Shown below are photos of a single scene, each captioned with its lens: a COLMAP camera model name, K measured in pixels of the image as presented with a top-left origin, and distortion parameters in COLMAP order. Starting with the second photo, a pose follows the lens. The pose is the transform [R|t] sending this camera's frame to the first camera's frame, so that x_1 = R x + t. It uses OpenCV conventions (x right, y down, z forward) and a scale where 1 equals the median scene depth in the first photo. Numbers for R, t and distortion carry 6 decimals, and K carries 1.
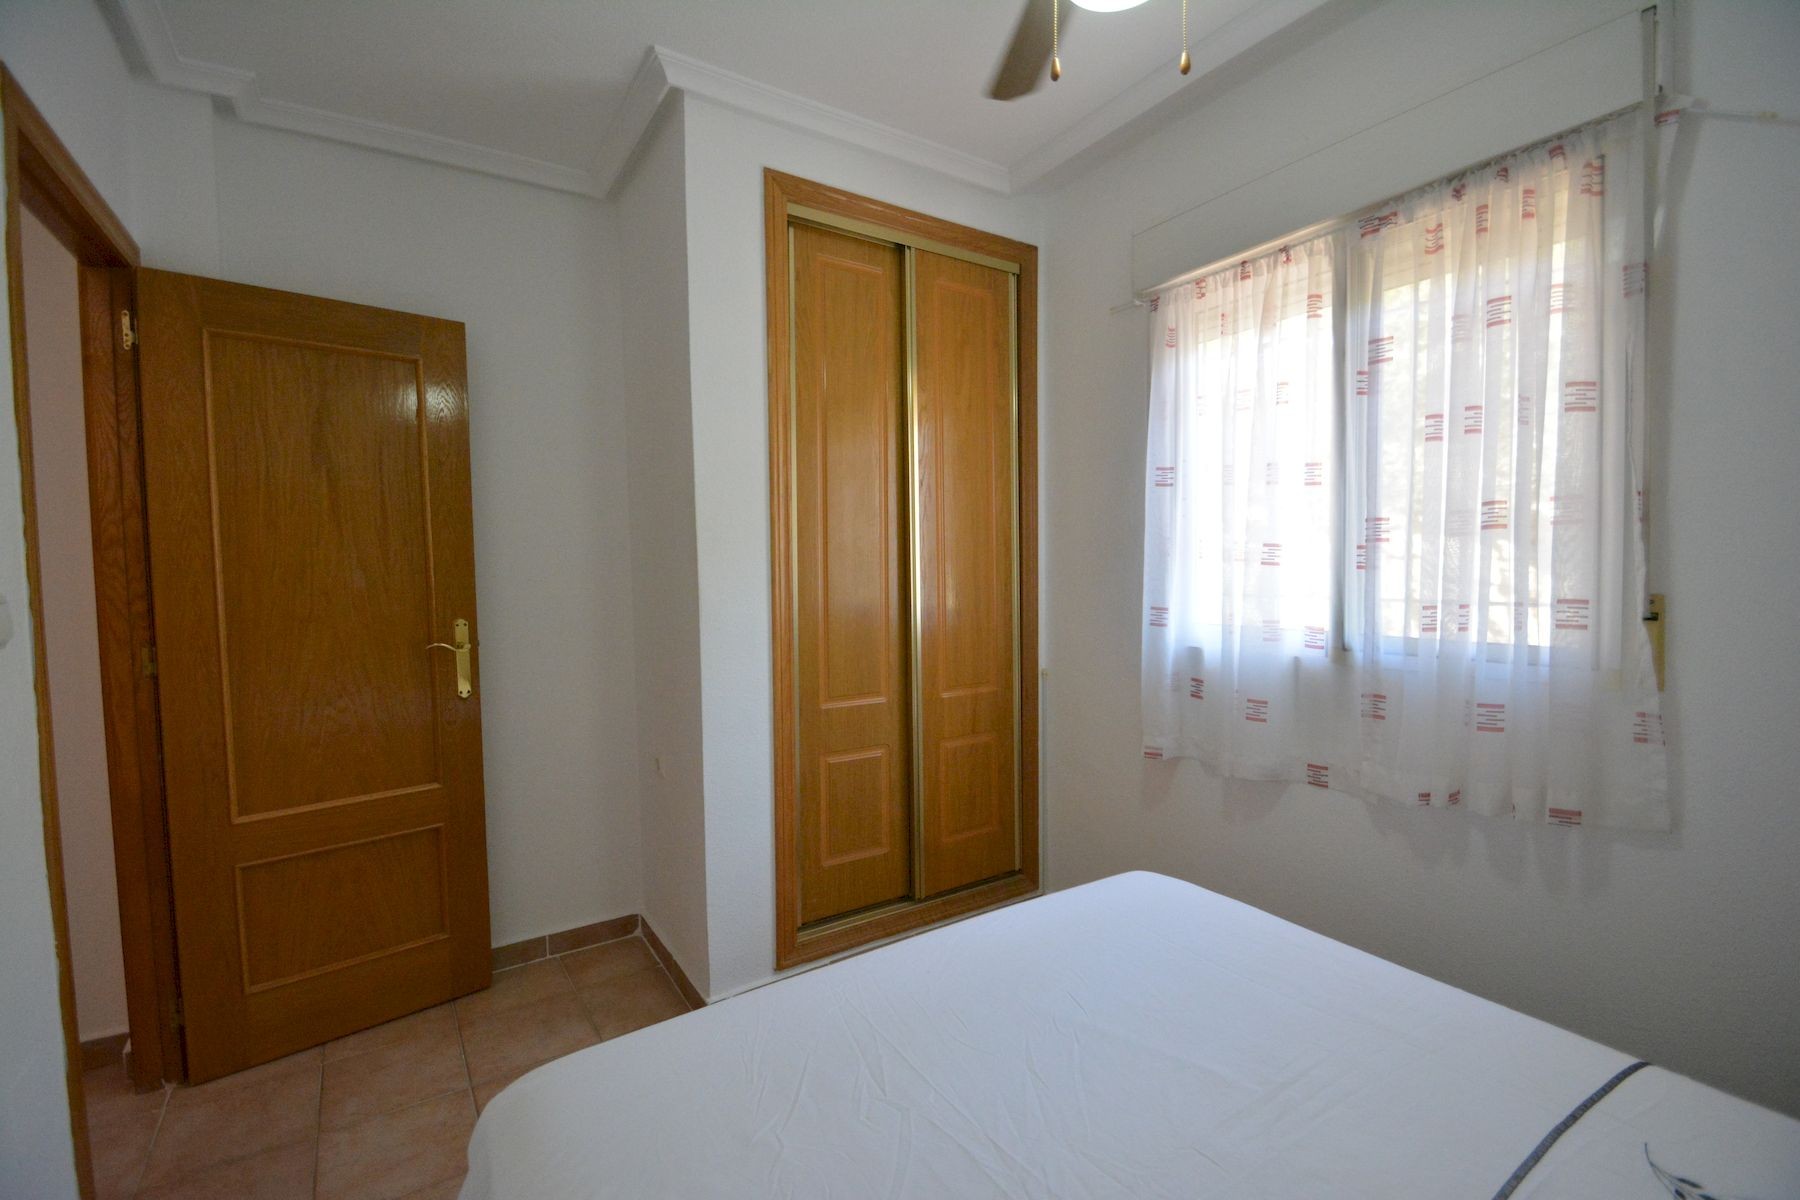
lens RADIAL K [[792.9, 0, 899.9], [0, 792.9, 596.1], [0, 0, 1]] dist [0.013129, -0.014976]
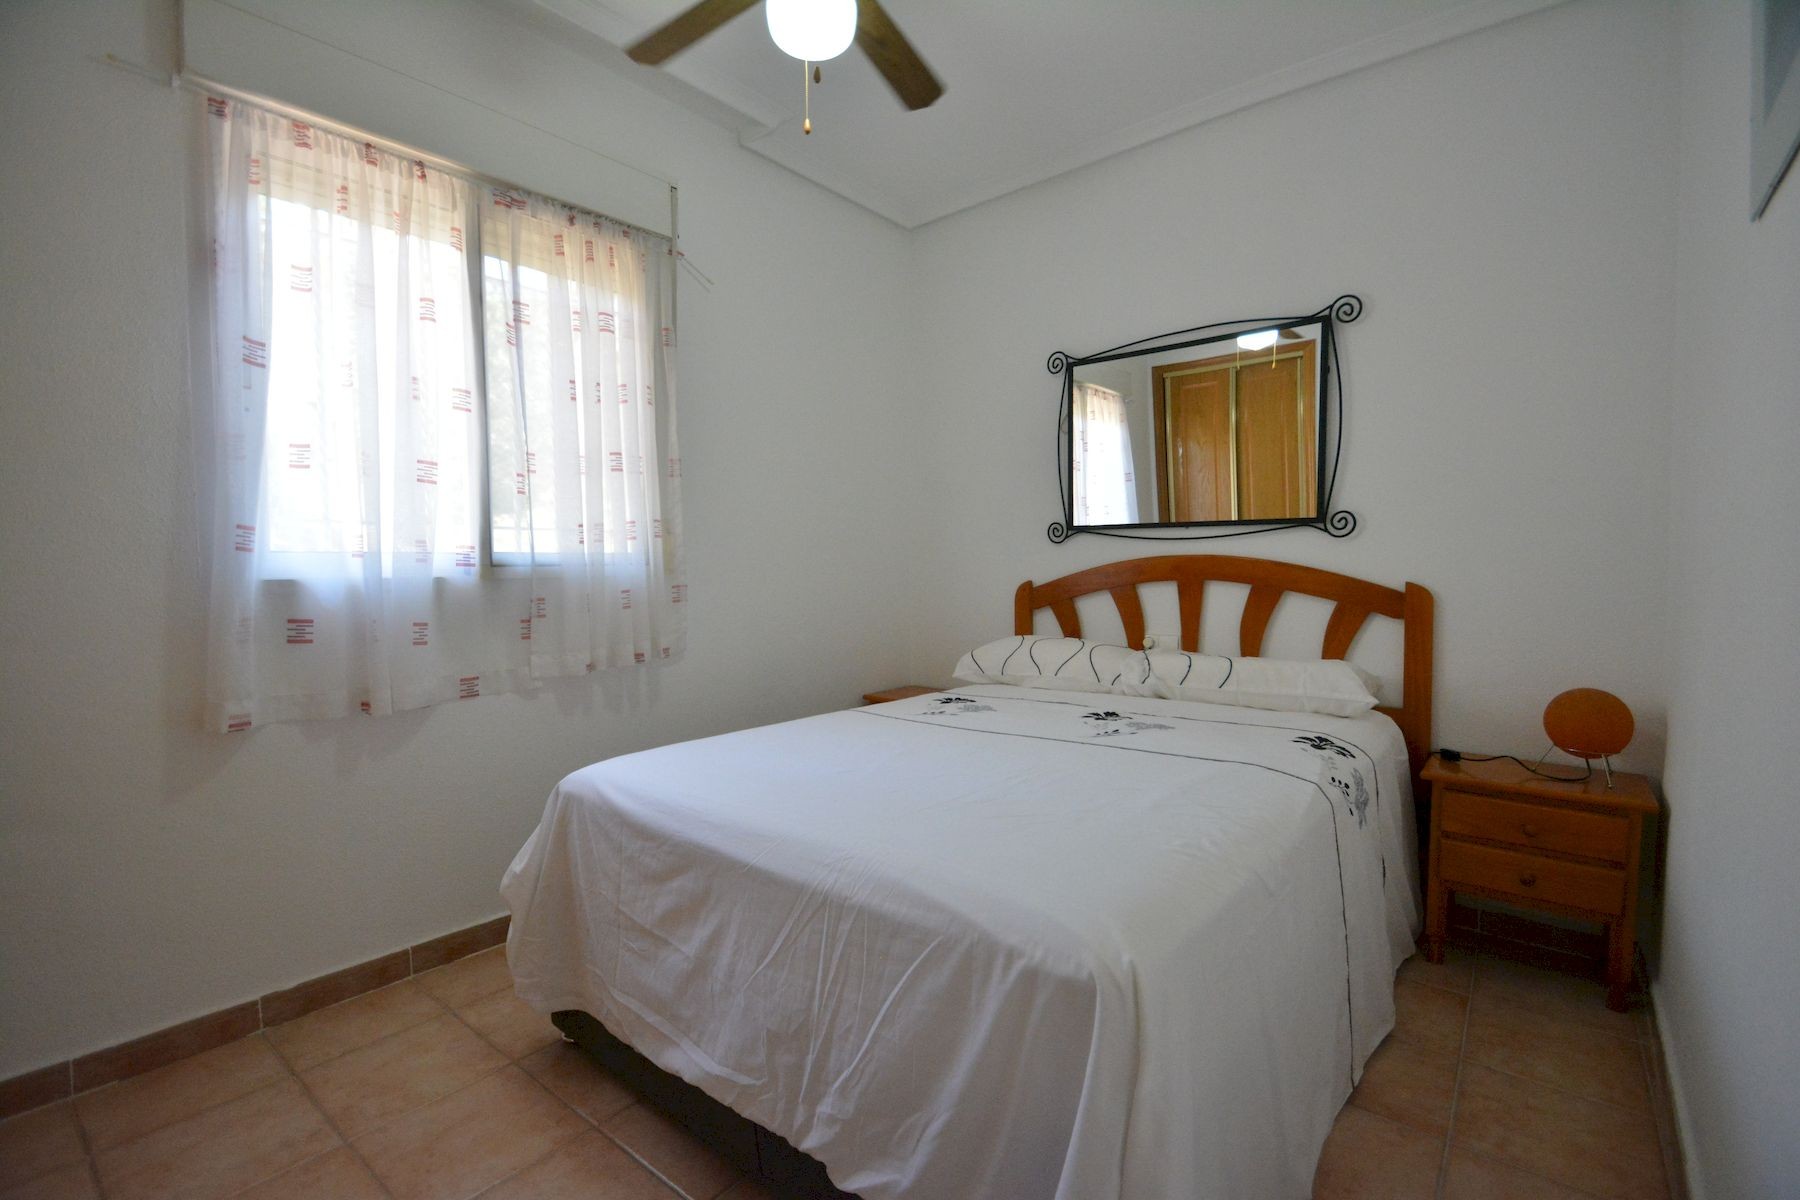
lens RADIAL K [[792.9, 0, 897.2], [0, 792.9, 604.2], [0, 0, 1]] dist [0.013129, -0.014976]
pose [[-0.291070, -0.032598, 0.956146, -0.695630], [0.046459, 0.997759, 0.048159, 0.096027], [-0.955573, 0.058439, -0.288904, 0.801168]]
